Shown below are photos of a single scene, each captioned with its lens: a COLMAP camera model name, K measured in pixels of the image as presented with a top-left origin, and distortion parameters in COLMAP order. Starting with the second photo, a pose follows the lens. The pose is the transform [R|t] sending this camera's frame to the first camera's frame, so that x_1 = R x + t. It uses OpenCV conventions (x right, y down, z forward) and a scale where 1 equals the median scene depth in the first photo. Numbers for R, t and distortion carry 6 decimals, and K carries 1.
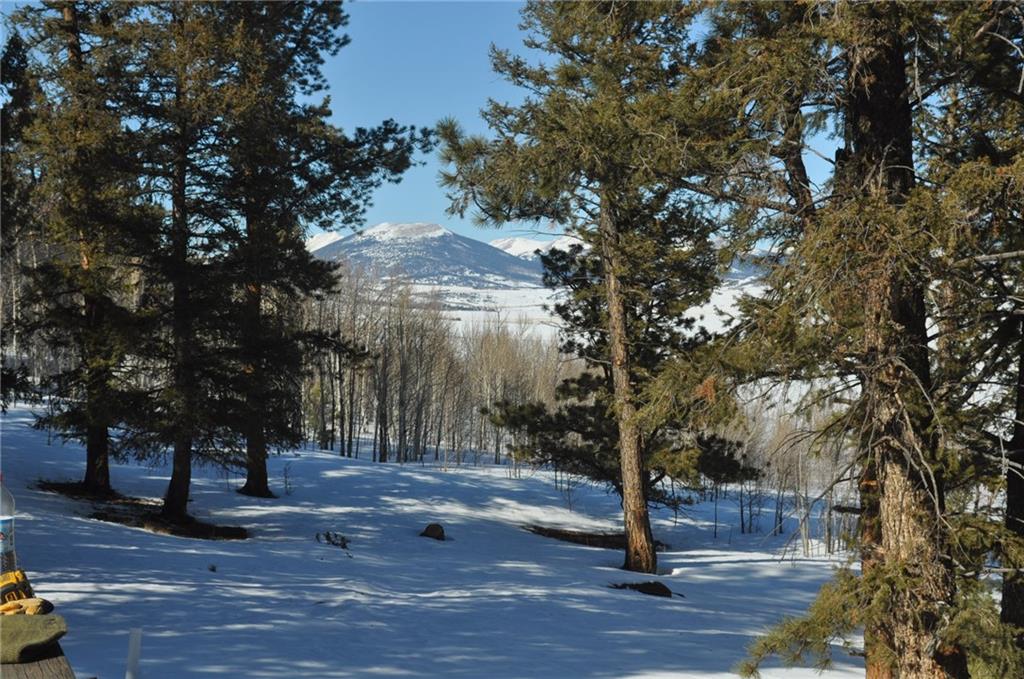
lens RADIAL K [[2031.8, 0, 512.2], [0, 2031.8, 339.7], [0, 0, 1]] dist [0.031160, 0.000000]
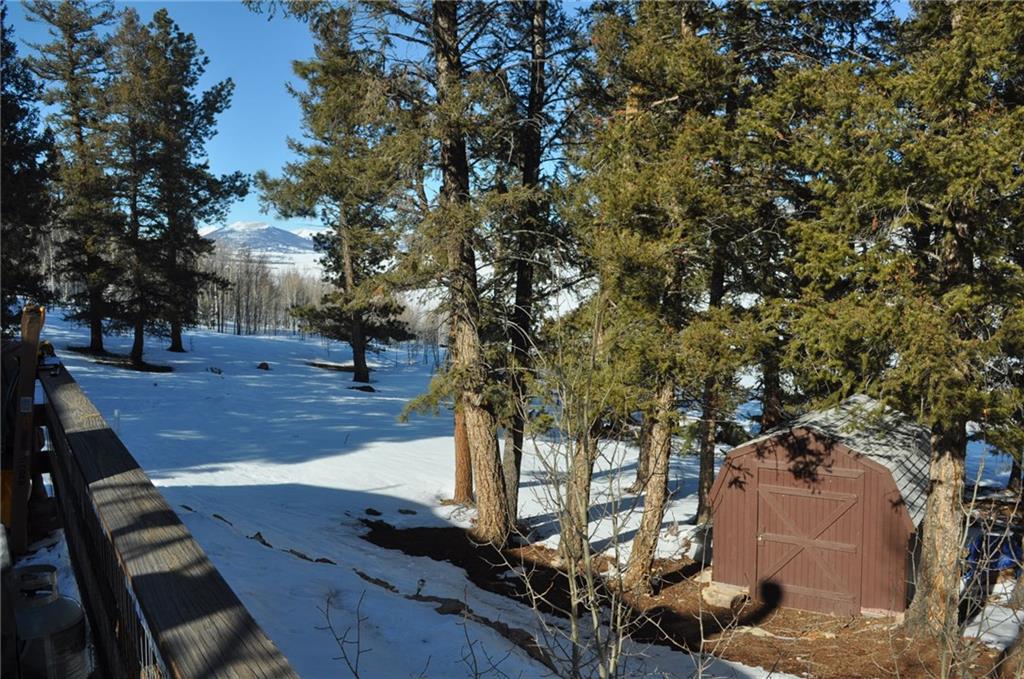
lens RADIAL K [[947.0, 0, 511.1], [0, 947.0, 342.4], [0, 0, 1]] dist [-0.059269, 0.000000]
pose [[0.976573, -0.020112, 0.214245, 0.003360], [0.005350, 0.997584, 0.069257, 0.002328], [-0.215121, -0.066489, 0.974321, -0.015741]]
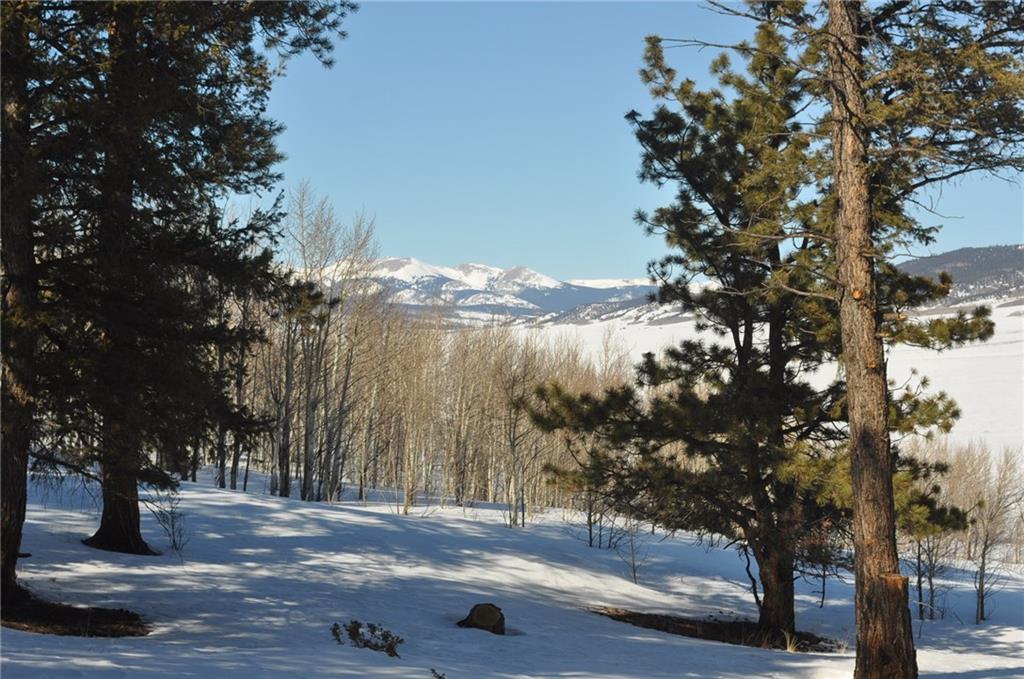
lens RADIAL K [[2404.6, 0, 512.0], [0, 2404.6, 339.4], [0, 0, 1]] dist [-0.031502, 0.000000]
pose [[0.994850, 0.014306, 0.100340, -0.090488], [-0.012384, 0.999728, -0.019760, 0.033377], [-0.100595, 0.018416, 0.994757, 0.367216]]
